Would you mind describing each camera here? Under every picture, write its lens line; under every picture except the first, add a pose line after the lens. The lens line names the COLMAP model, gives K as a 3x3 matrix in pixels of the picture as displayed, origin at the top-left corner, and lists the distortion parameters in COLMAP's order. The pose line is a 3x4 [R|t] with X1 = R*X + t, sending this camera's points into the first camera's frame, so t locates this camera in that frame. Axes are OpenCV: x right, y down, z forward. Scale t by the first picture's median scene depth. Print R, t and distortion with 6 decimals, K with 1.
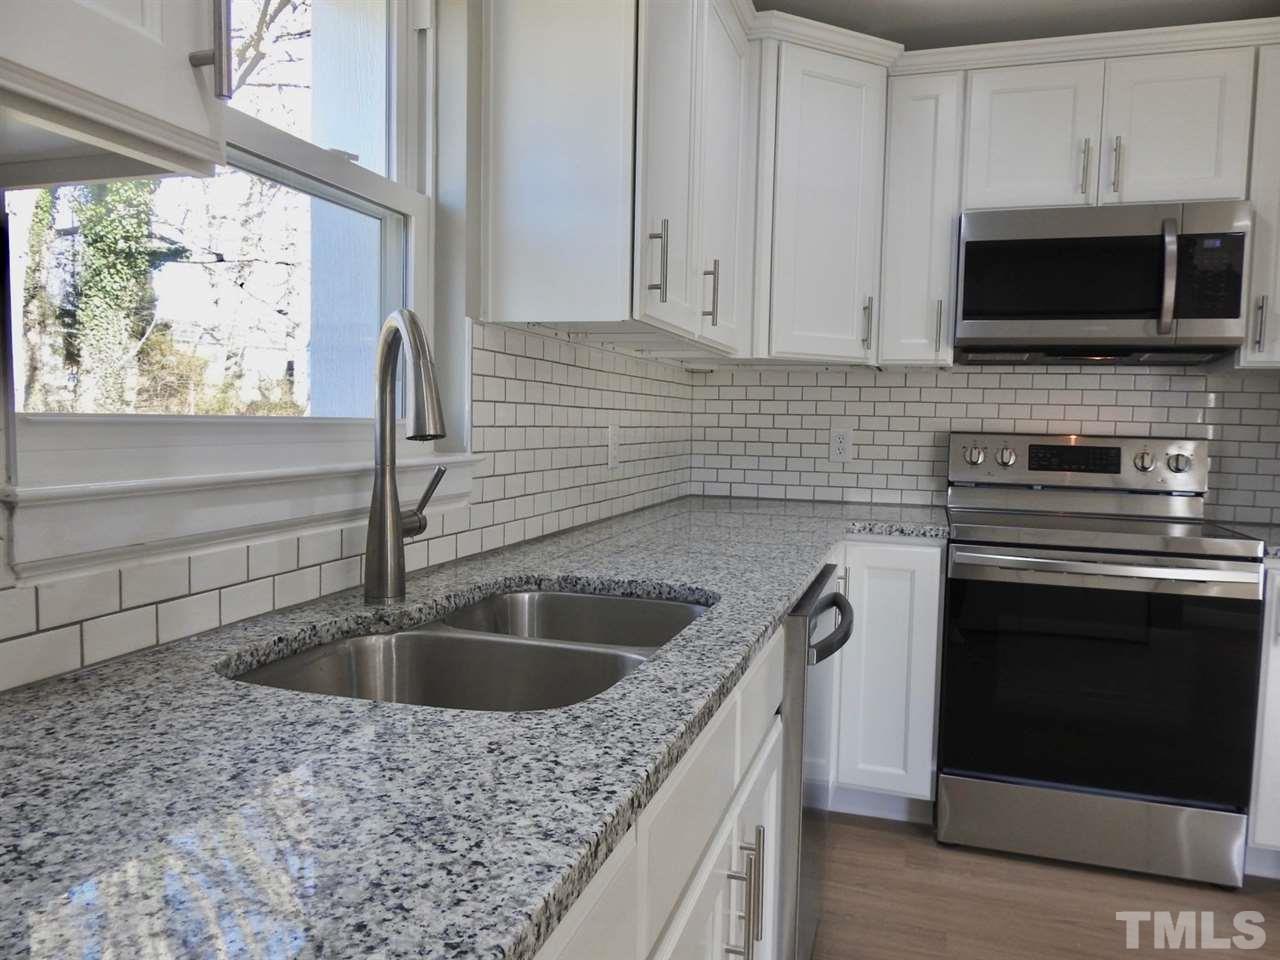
lens RADIAL K [[925.6, 0, 644.9], [0, 925.6, 480.4], [0, 0, 1]] dist [0.002359, 0.007829]
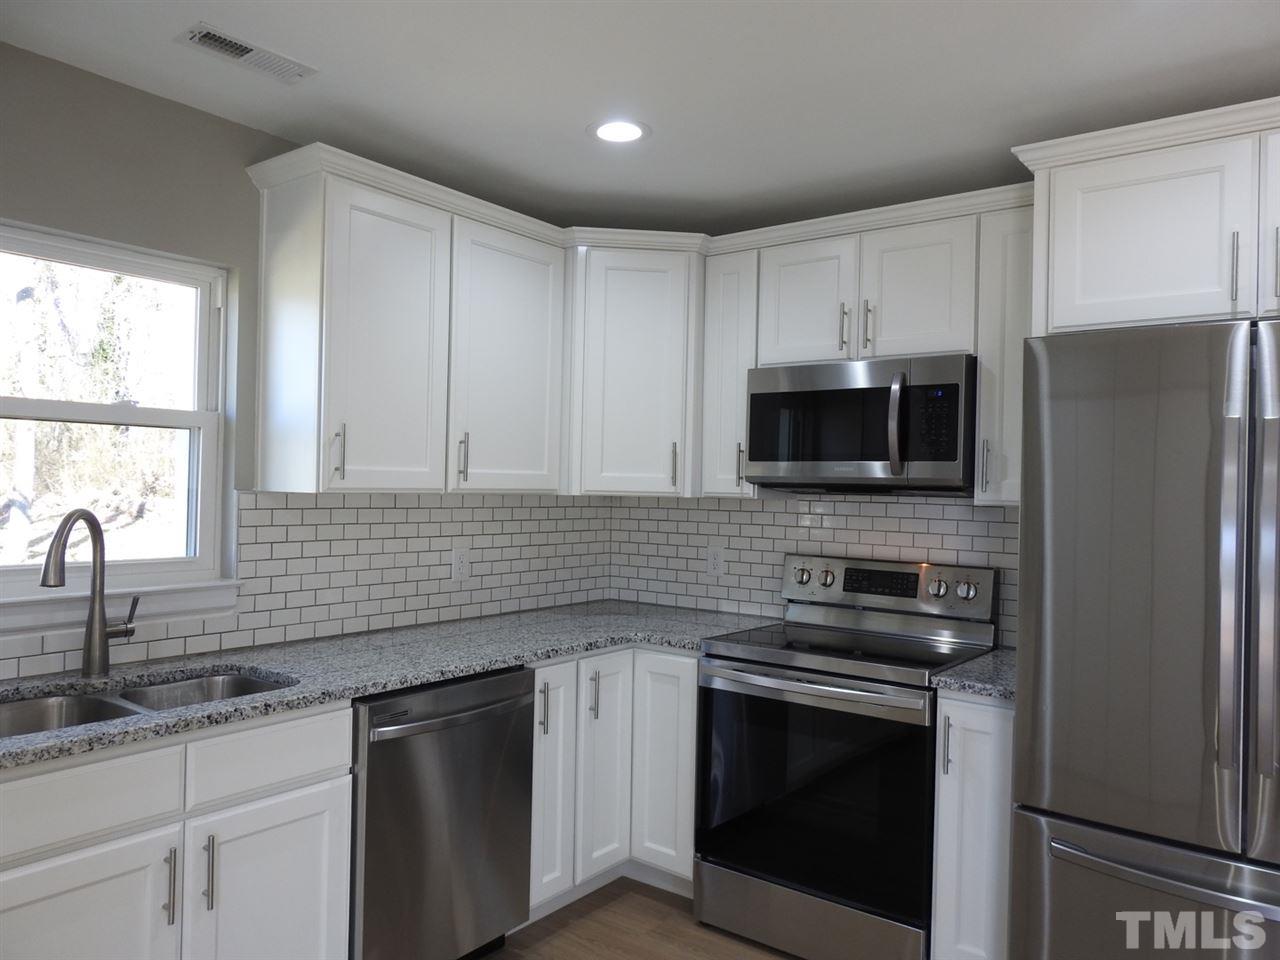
lens RADIAL K [[925.6, 0, 638.4], [0, 925.6, 478.7], [0, 0, 1]] dist [0.002359, 0.007829]
pose [[0.939337, -0.006452, -0.342934, 0.609945], [-0.021598, 0.996726, -0.077912, -0.057649], [0.342314, 0.080593, 0.936123, -0.128610]]
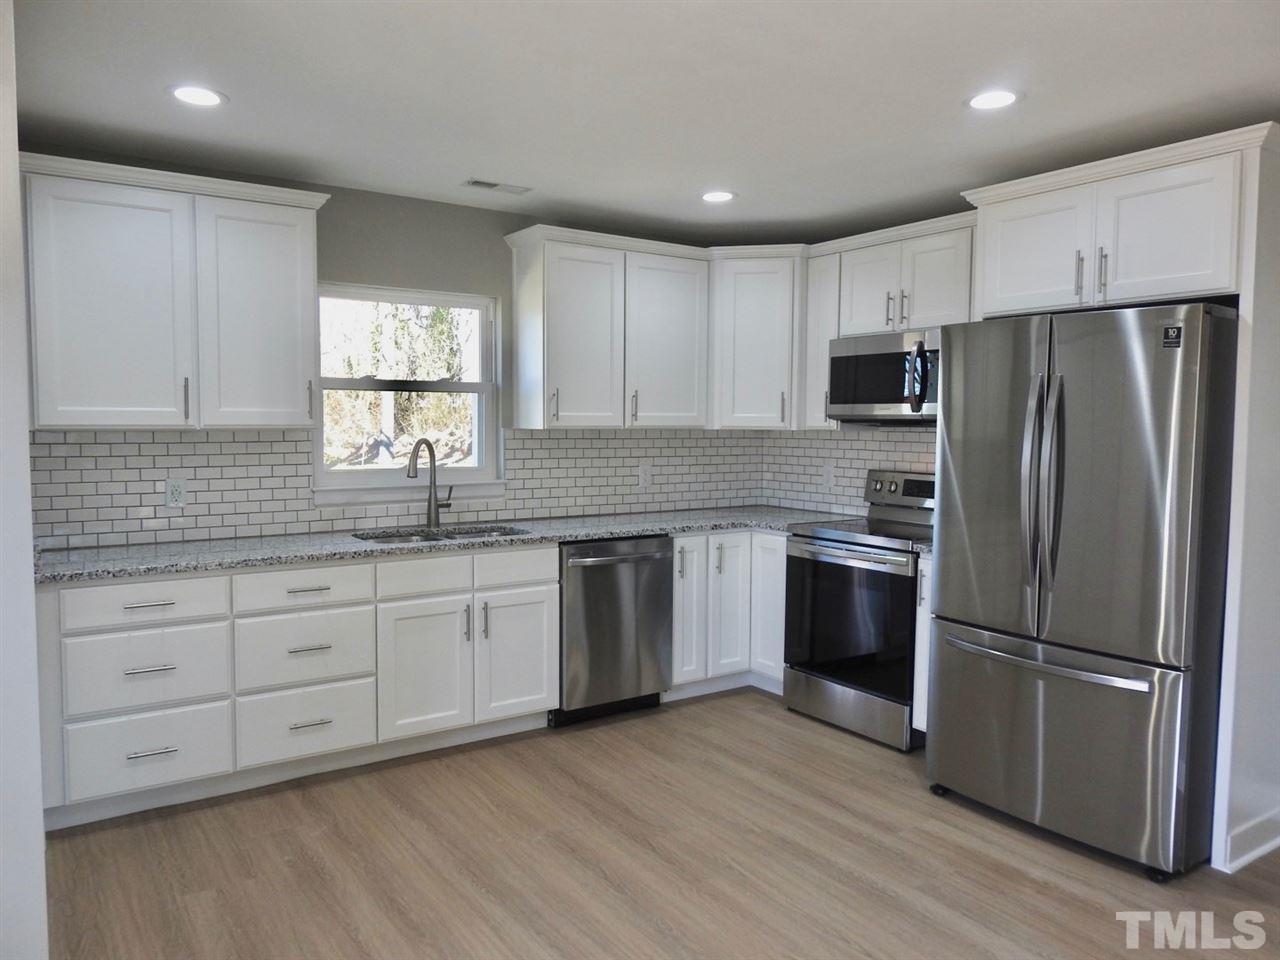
lens RADIAL K [[925.6, 0, 635.4], [0, 925.6, 482.1], [0, 0, 1]] dist [0.002359, 0.007829]
pose [[0.783438, 0.023450, -0.621027, 1.106283], [-0.029964, 0.999551, -0.000057, -0.022065], [0.620747, 0.018653, 0.783789, -0.520159]]
